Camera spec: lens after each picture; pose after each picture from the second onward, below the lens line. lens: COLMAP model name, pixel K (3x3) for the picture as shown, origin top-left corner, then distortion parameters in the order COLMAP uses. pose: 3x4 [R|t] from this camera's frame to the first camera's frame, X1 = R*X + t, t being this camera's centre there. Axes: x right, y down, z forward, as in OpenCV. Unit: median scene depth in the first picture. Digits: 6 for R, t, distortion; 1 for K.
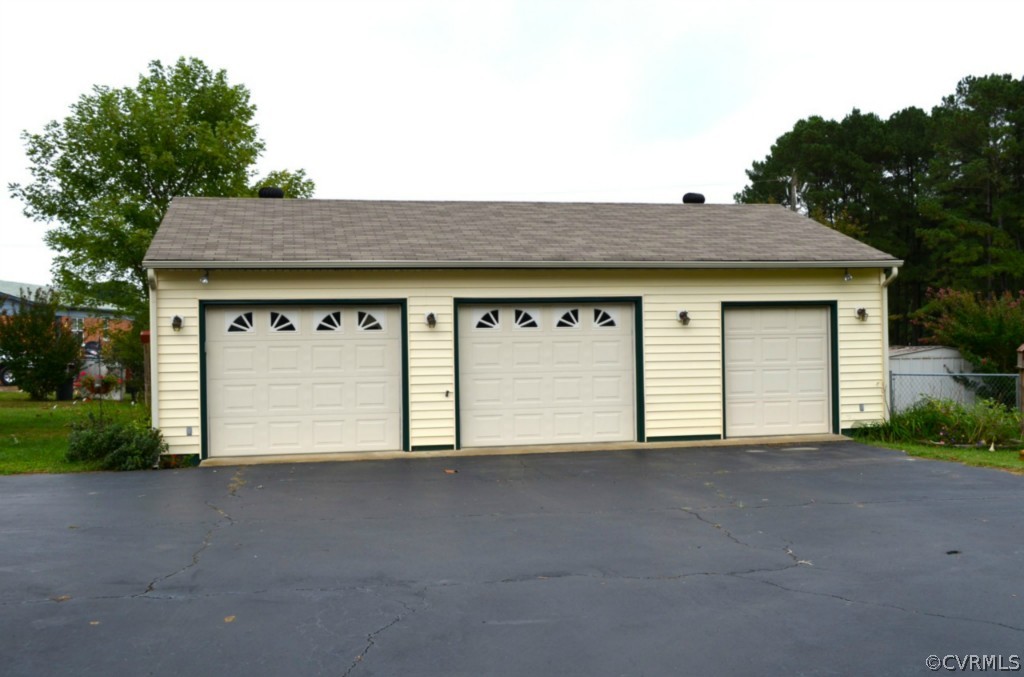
lens RADIAL K [[751.0, 0, 410.1], [0, 751.0, 337.4], [0, 0, 1]] dist [-0.000065, -0.000357]
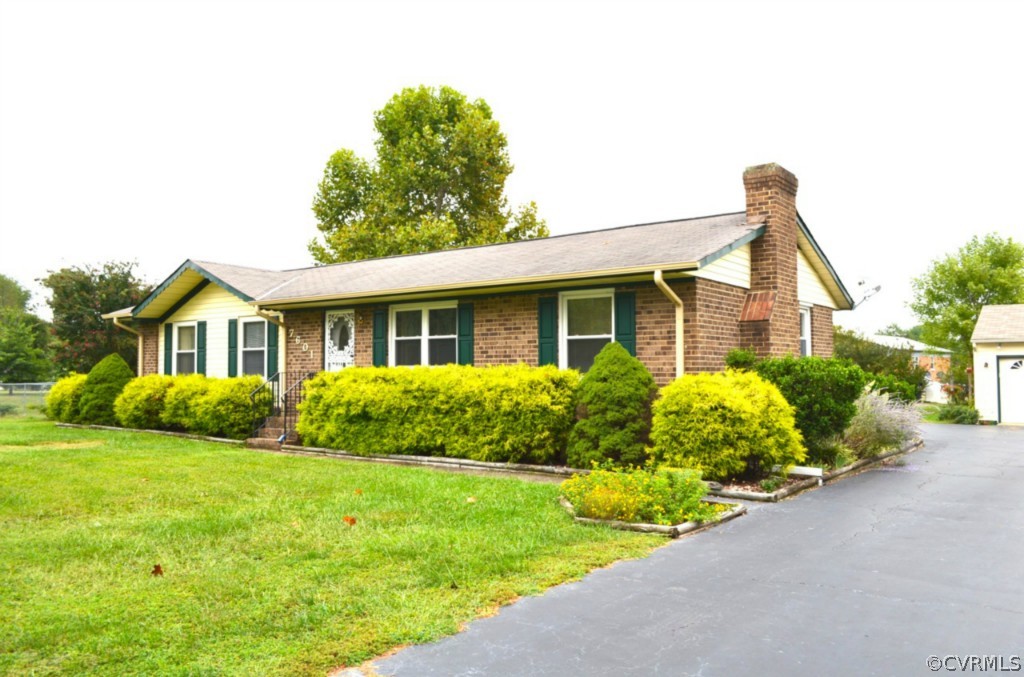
lens RADIAL K [[792.7, 0, 515.7], [0, 792.7, 336.7], [0, 0, 1]] dist [-0.005091, -0.005507]
pose [[0.659153, -0.020312, -0.751735, 0.570508], [-0.006070, 0.999459, -0.032328, -0.017668], [0.751985, 0.025872, 0.658673, -1.708434]]
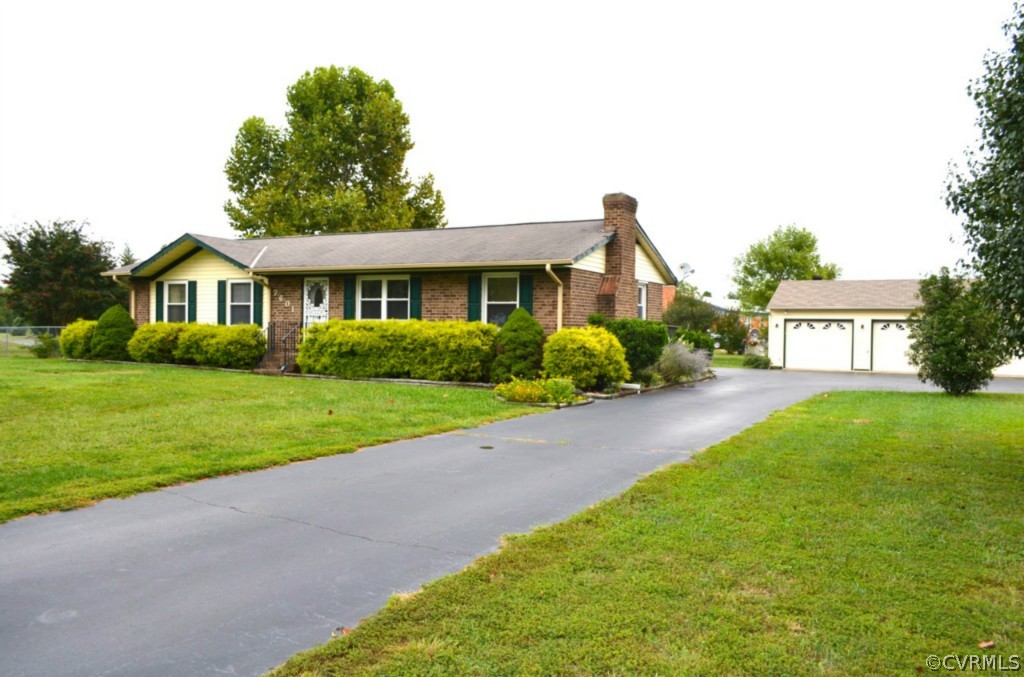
lens RADIAL K [[824.0, 0, 512.0], [0, 824.0, 338.5], [0, 0, 1]] dist [-0.004904, -0.001648]
pose [[0.770191, 0.035834, -0.636806, 1.022581], [-0.025029, 0.999350, 0.025963, -0.025024], [0.637322, -0.004058, 0.770587, -2.352242]]
